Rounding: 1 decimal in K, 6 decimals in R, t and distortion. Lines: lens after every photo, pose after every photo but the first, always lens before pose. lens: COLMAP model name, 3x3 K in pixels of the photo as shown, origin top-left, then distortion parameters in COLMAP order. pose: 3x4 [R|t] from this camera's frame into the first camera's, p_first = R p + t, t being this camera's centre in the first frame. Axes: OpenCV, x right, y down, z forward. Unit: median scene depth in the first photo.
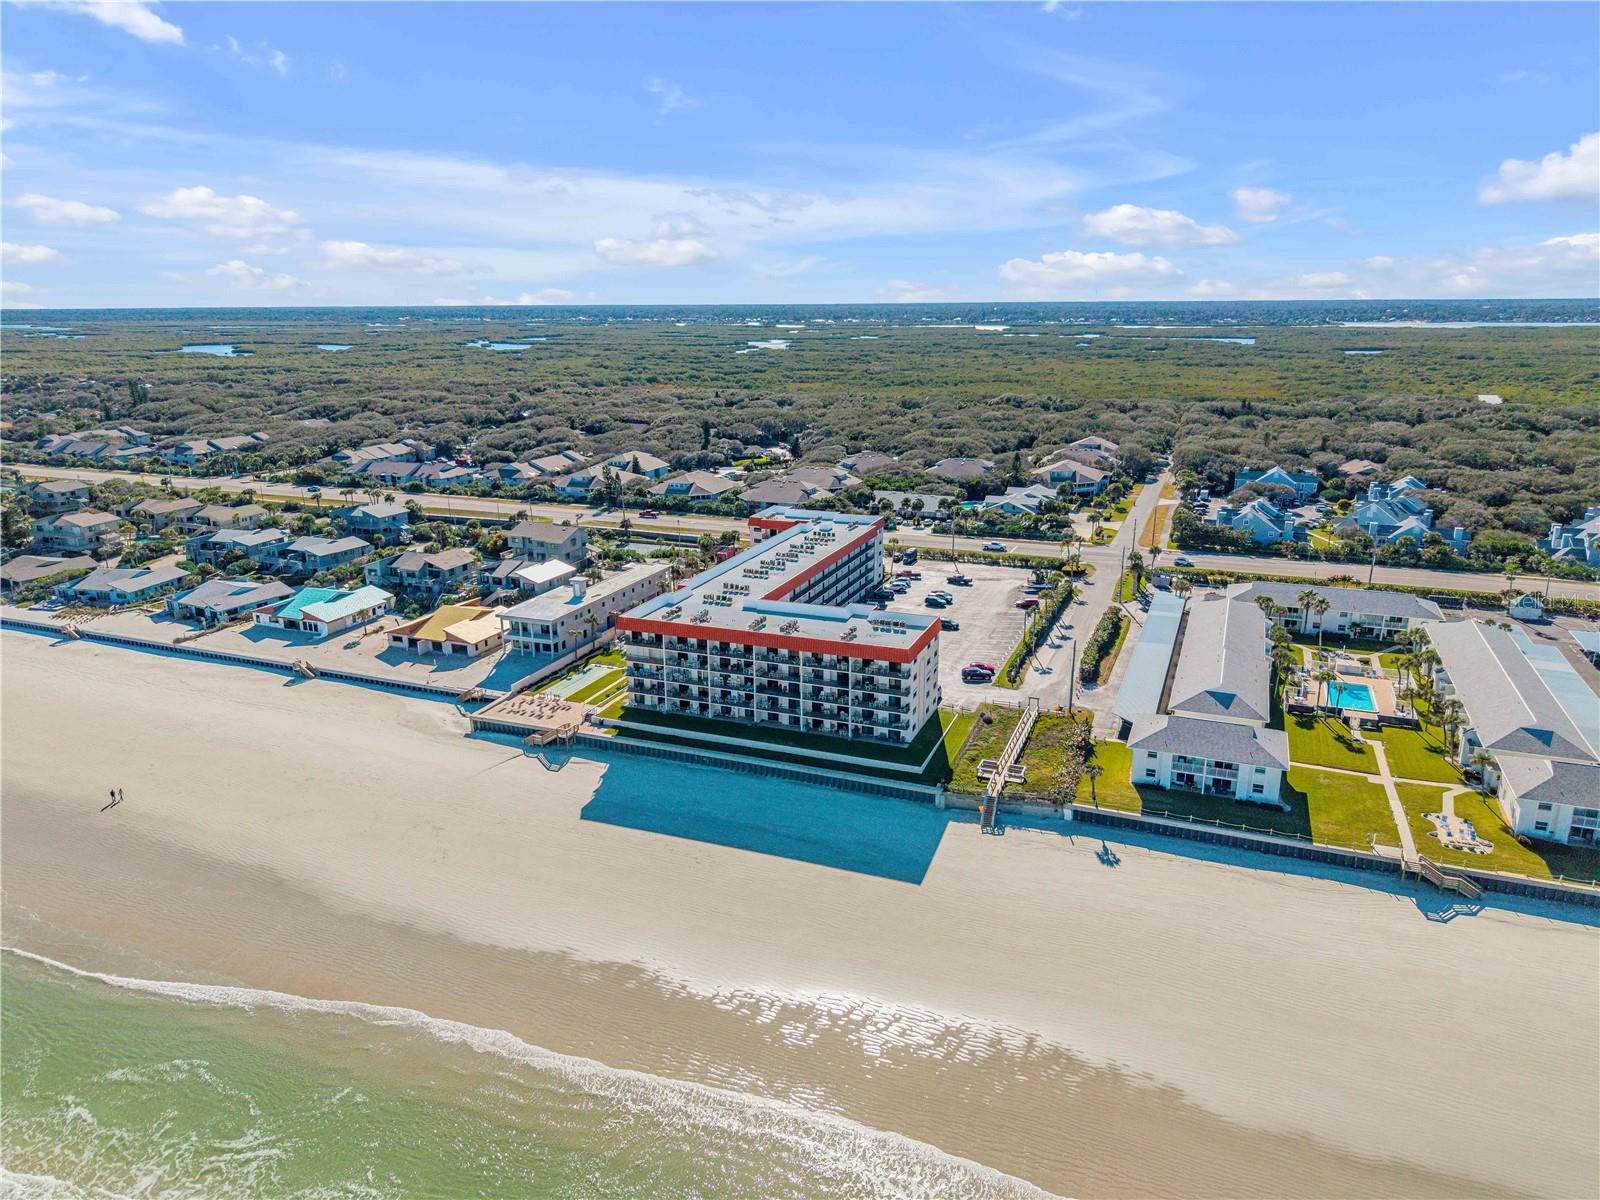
lens RADIAL K [[1087.4, 0, 800.0], [0, 1087.4, 600.0], [0, 0, 1]] dist [0.011307, -0.003529]
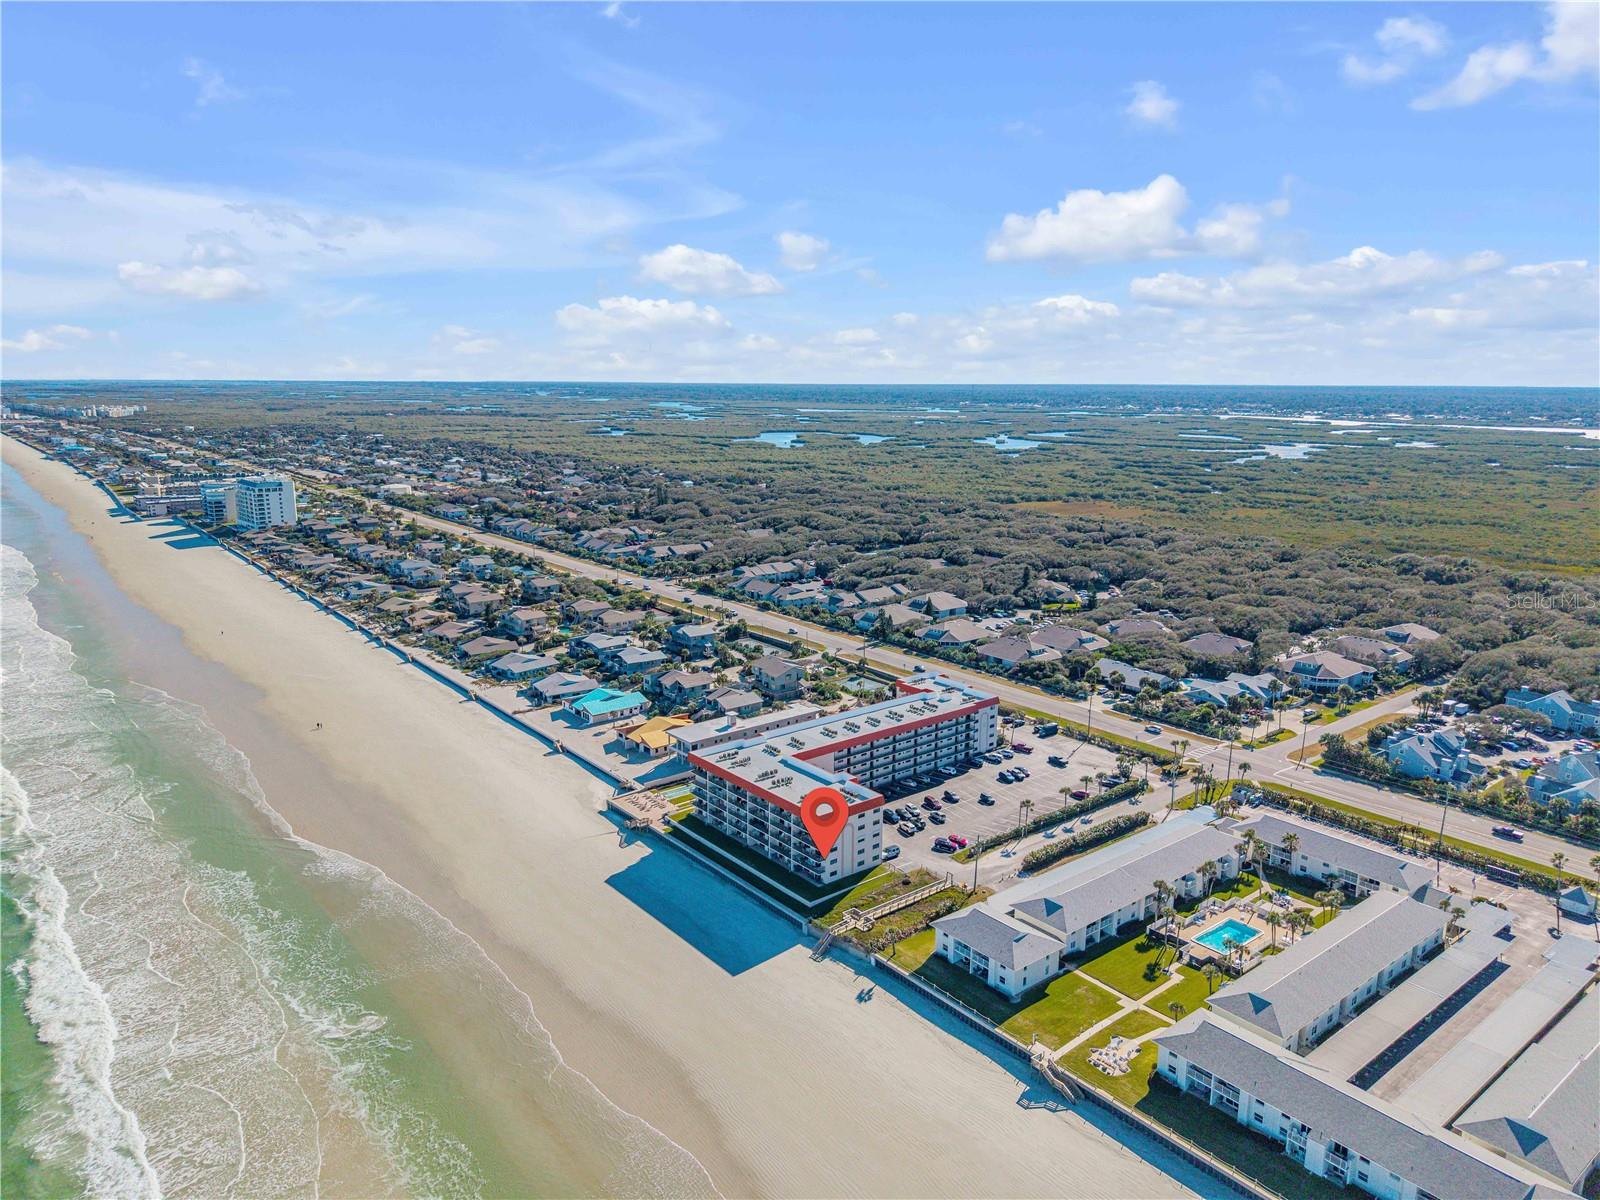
lens RADIAL K [[1087.4, 0, 800.0], [0, 1087.4, 600.0], [0, 0, 1]] dist [0.011307, -0.003529]
pose [[0.869402, 0.110200, -0.481659, 0.535326], [-0.141230, 0.989566, -0.028517, -0.138790], [0.473491, 0.092818, 0.875894, -0.198889]]
